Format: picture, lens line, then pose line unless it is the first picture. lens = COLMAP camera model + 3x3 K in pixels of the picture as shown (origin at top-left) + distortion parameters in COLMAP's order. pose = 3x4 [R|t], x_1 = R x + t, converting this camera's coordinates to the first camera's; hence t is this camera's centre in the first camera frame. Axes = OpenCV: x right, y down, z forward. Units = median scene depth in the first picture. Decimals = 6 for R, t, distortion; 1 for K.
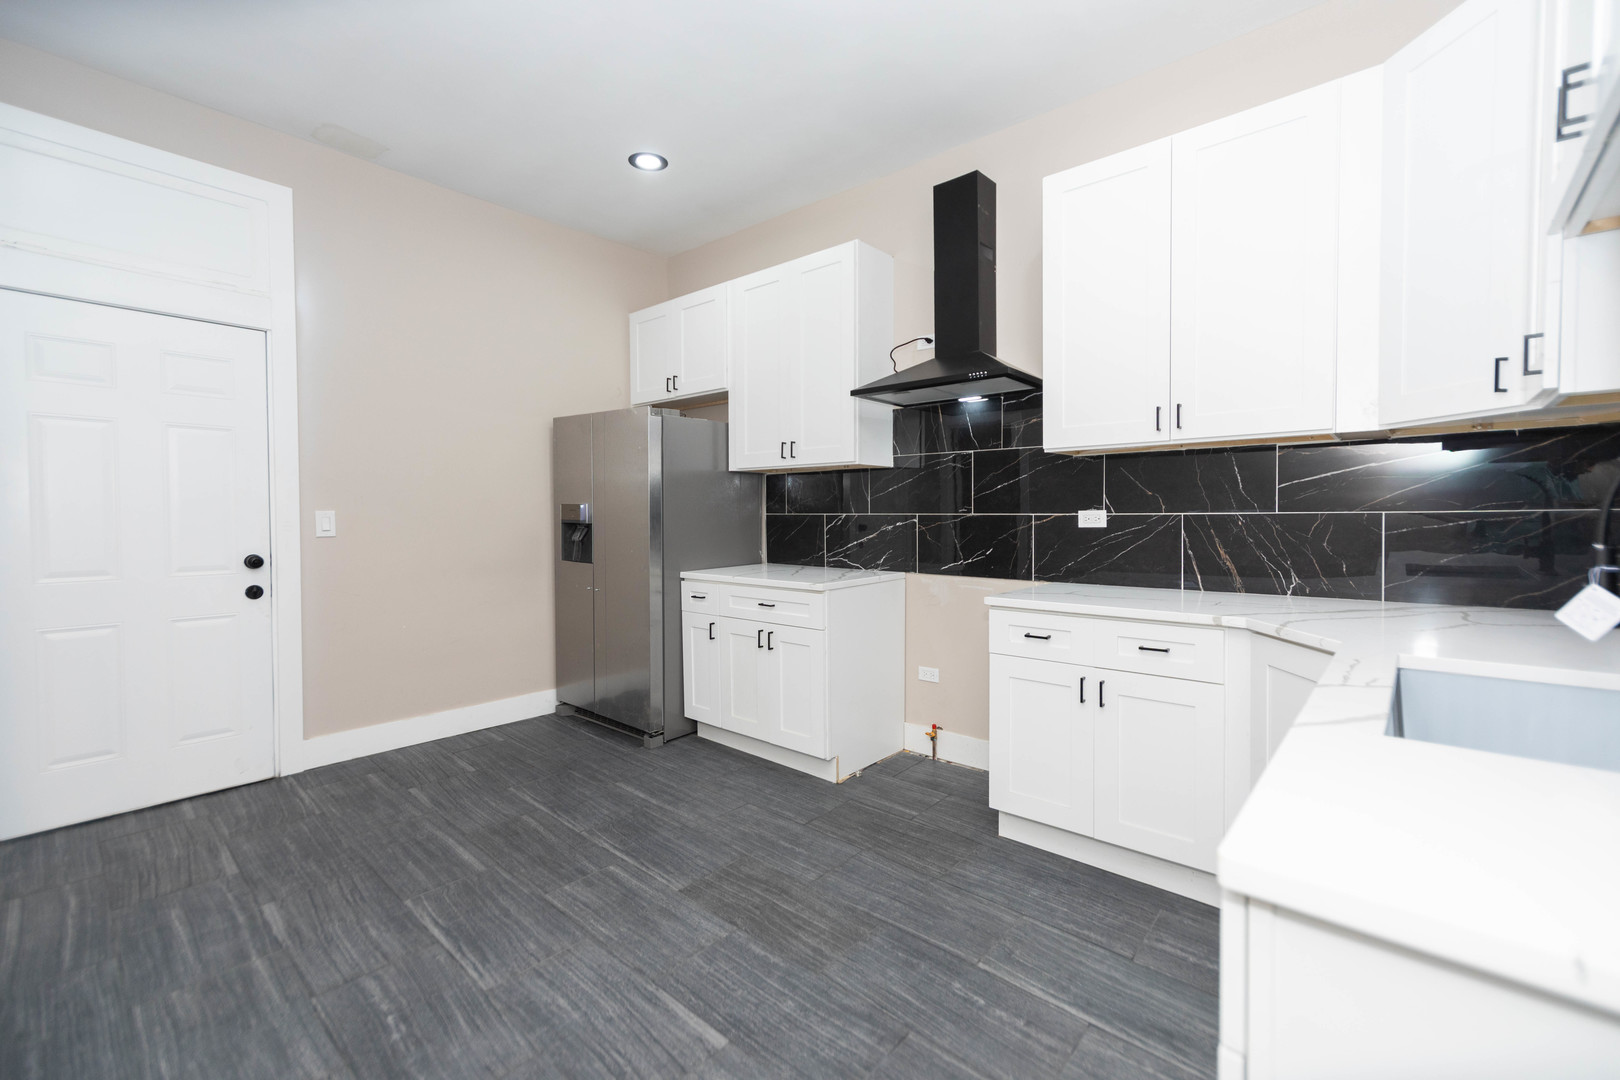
lens RADIAL K [[676.5, 0, 806.5], [0, 676.5, 528.7], [0, 0, 1]] dist [0.001737, 0.000936]
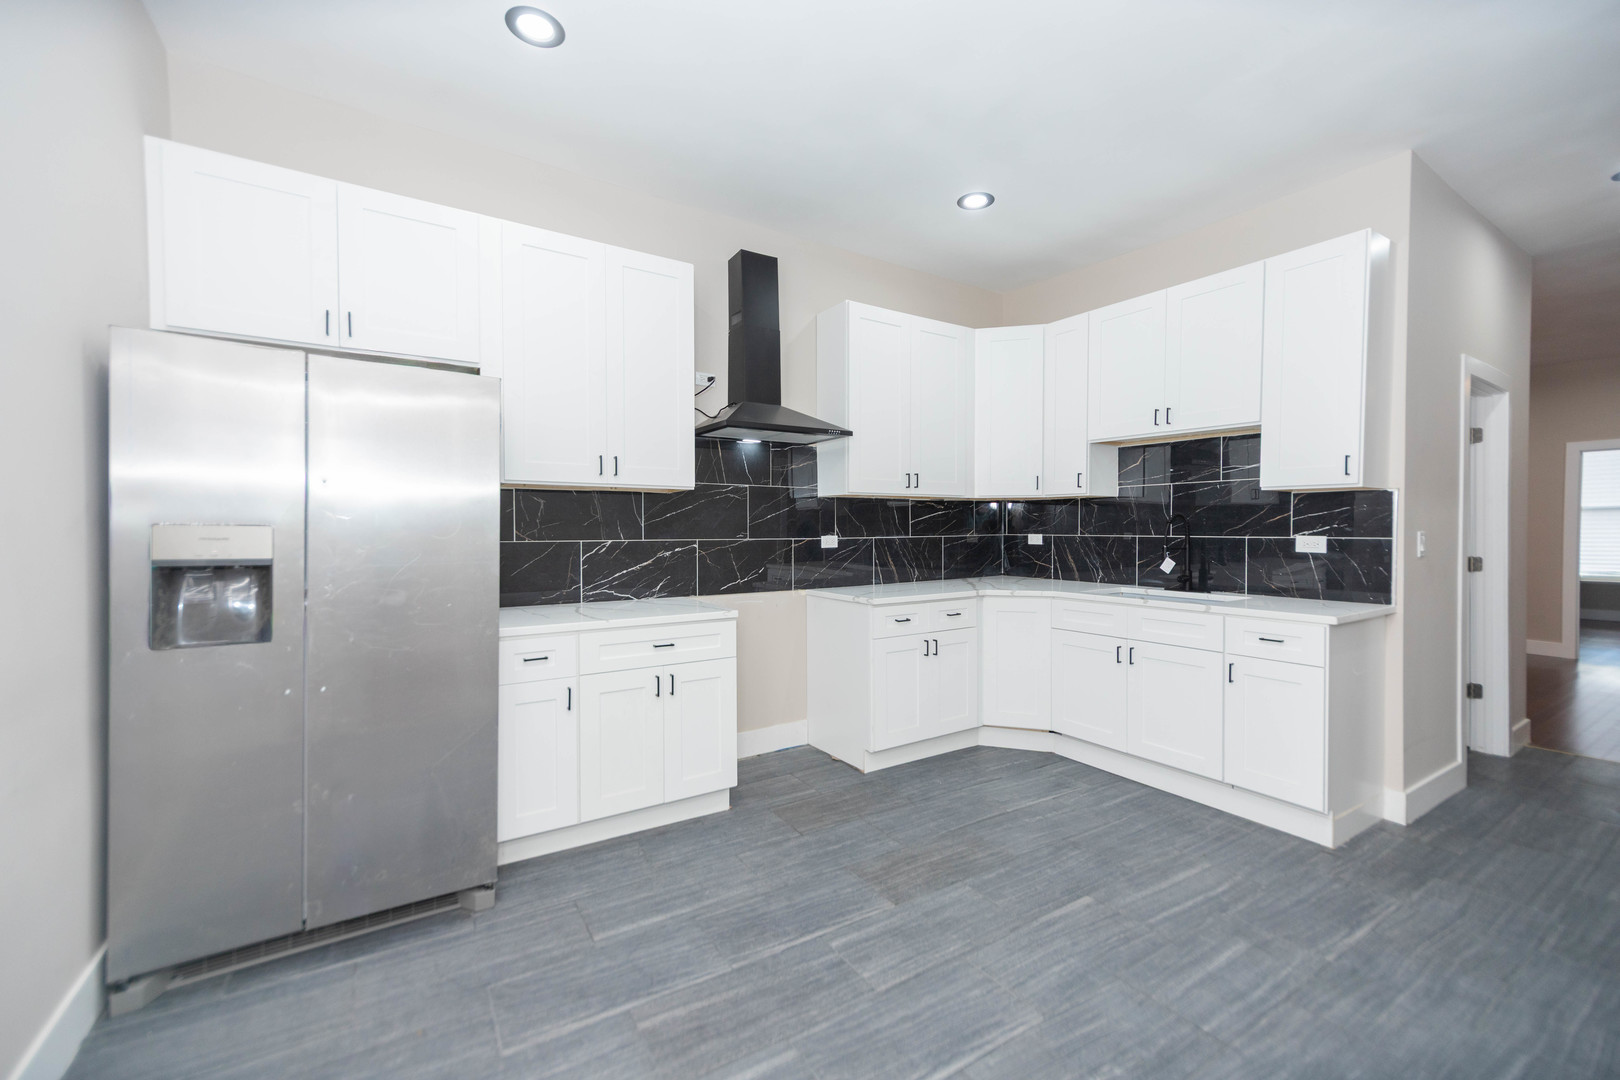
lens RADIAL K [[676.5, 0, 806.7], [0, 676.5, 539.5], [0, 0, 1]] dist [0.001737, 0.000936]
pose [[0.273934, -0.008513, 0.961711, -0.965371], [0.027529, 0.999620, 0.001007, -0.022018], [-0.961354, 0.026200, 0.274064, 0.661498]]
